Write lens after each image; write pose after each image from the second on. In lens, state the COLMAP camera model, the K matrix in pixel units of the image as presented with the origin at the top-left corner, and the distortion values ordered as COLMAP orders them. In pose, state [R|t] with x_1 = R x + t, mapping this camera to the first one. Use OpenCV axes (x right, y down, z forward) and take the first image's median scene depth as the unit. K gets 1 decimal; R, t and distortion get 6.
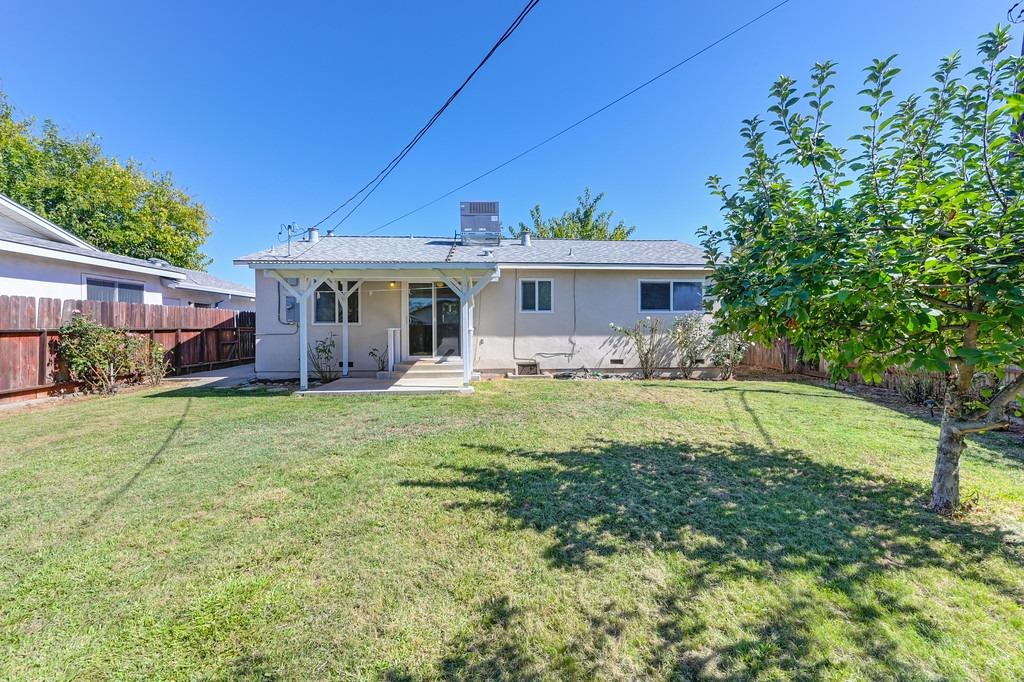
lens RADIAL K [[402.1, 0, 516.0], [0, 402.1, 328.5], [0, 0, 1]] dist [0.000474, 0.000104]
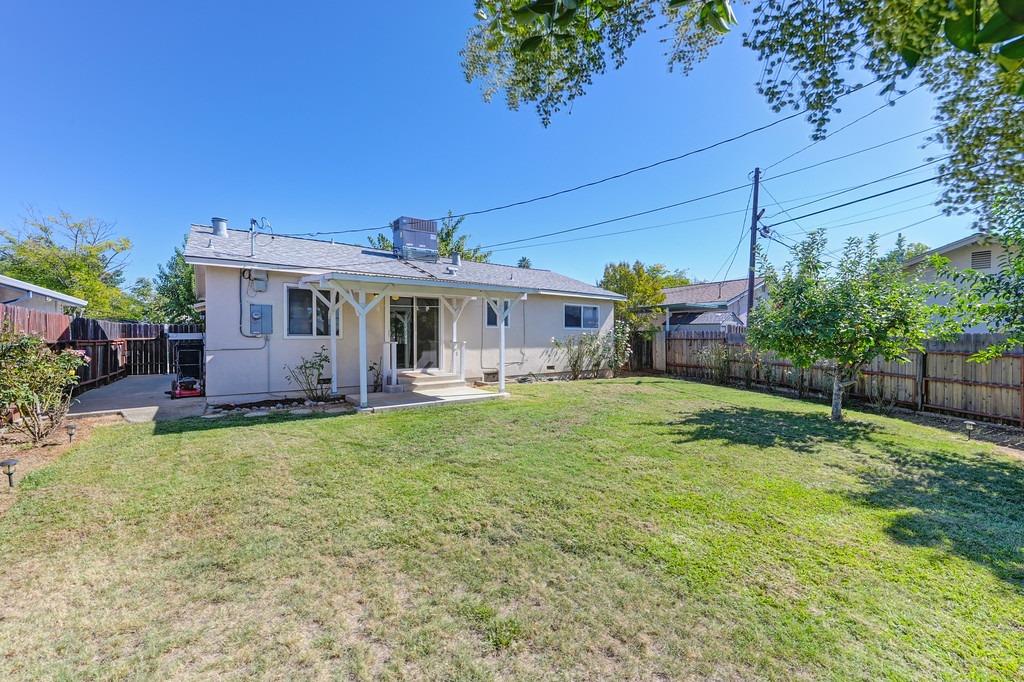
lens RADIAL K [[410.0, 0, 514.1], [0, 410.0, 339.7], [0, 0, 1]] dist [0.000830, 0.000168]
pose [[0.836938, -0.001472, 0.547296, -0.555529], [0.003546, 0.999990, -0.002732, -0.002183], [-0.547287, 0.004227, 0.836934, -0.011501]]
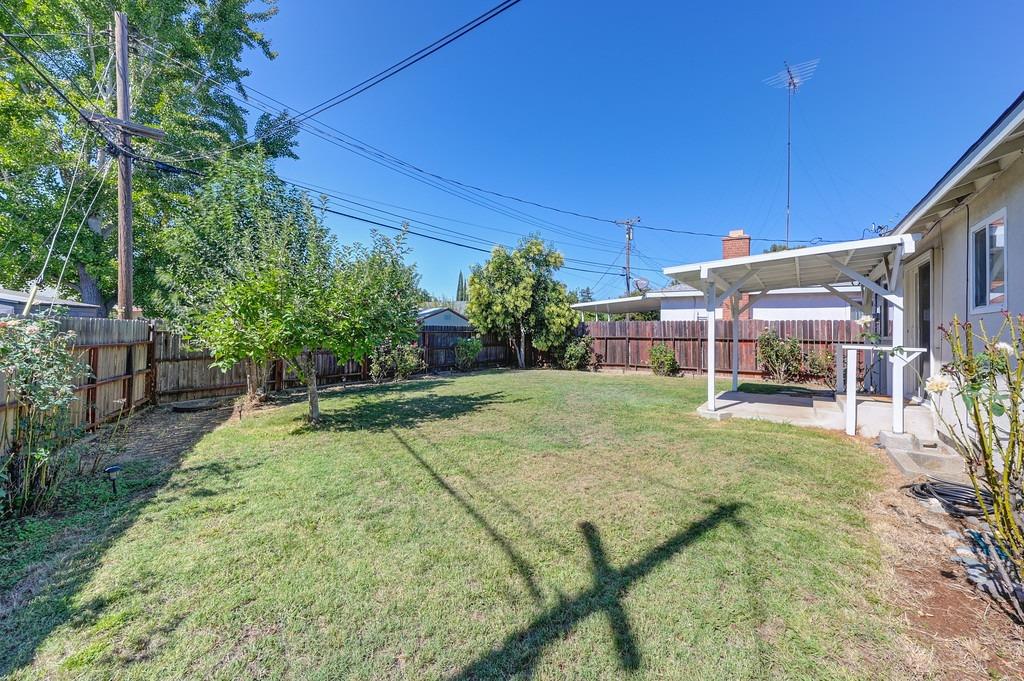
lens RADIAL K [[403.9, 0, 511.7], [0, 403.9, 339.5], [0, 0, 1]] dist [0.000629, 0.000301]
pose [[-0.639563, 0.003533, -0.768730, 0.597293], [-0.017577, 0.999661, 0.019217, -0.007408], [0.768538, 0.025802, -0.639284, 0.912017]]
